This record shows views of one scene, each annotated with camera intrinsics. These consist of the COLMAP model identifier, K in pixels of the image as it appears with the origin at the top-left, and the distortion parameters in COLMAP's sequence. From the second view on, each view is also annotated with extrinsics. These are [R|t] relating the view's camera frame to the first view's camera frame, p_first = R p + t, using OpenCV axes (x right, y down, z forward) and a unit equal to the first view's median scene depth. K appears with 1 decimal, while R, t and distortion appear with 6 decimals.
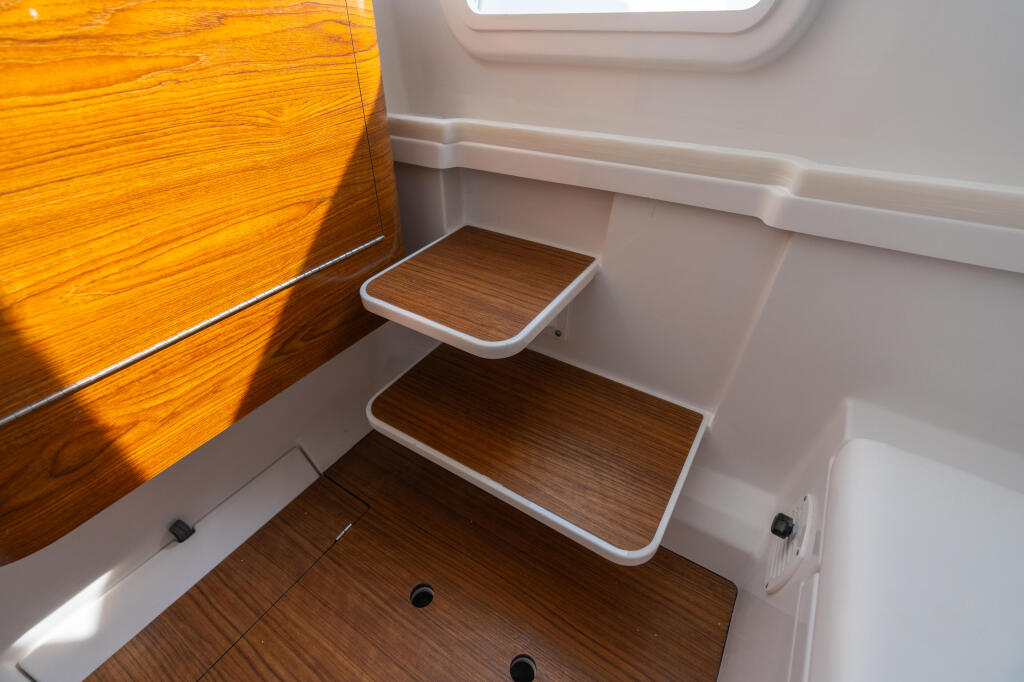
lens RADIAL K [[456.4, 0, 511.3], [0, 456.4, 341.2], [0, 0, 1]] dist [-0.001353, -0.000386]
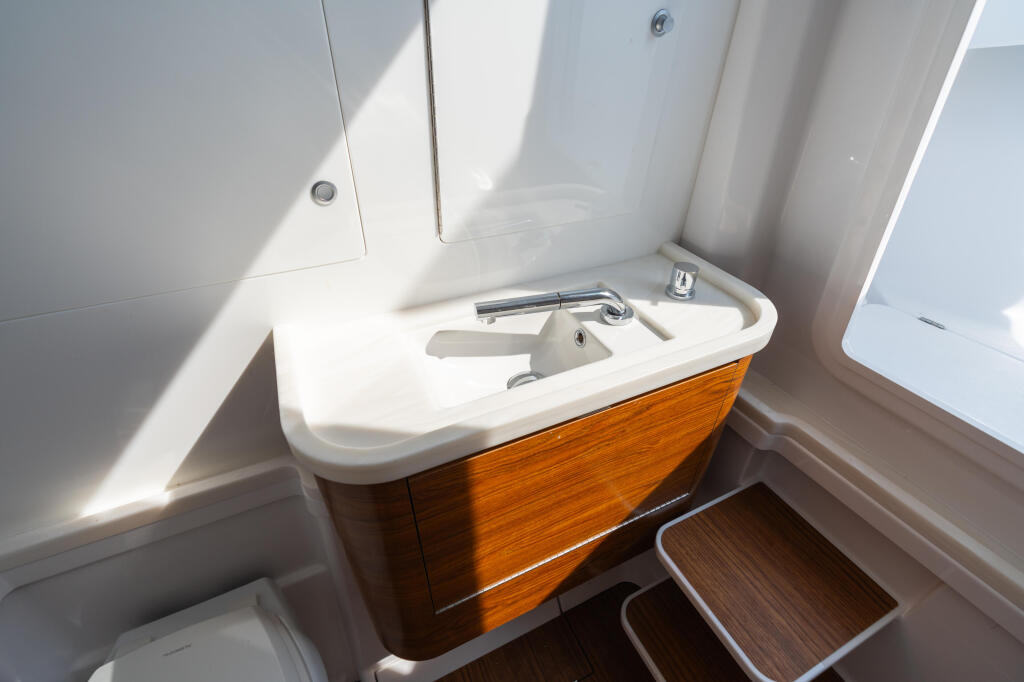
lens RADIAL K [[456.4, 0, 510.7], [0, 456.4, 340.4], [0, 0, 1]] dist [-0.001353, -0.000386]
pose [[0.848377, 0.303379, -0.433840, -0.363400], [-0.316672, 0.947544, 0.043353, -0.670647], [0.424235, 0.100606, 0.899946, -0.386218]]
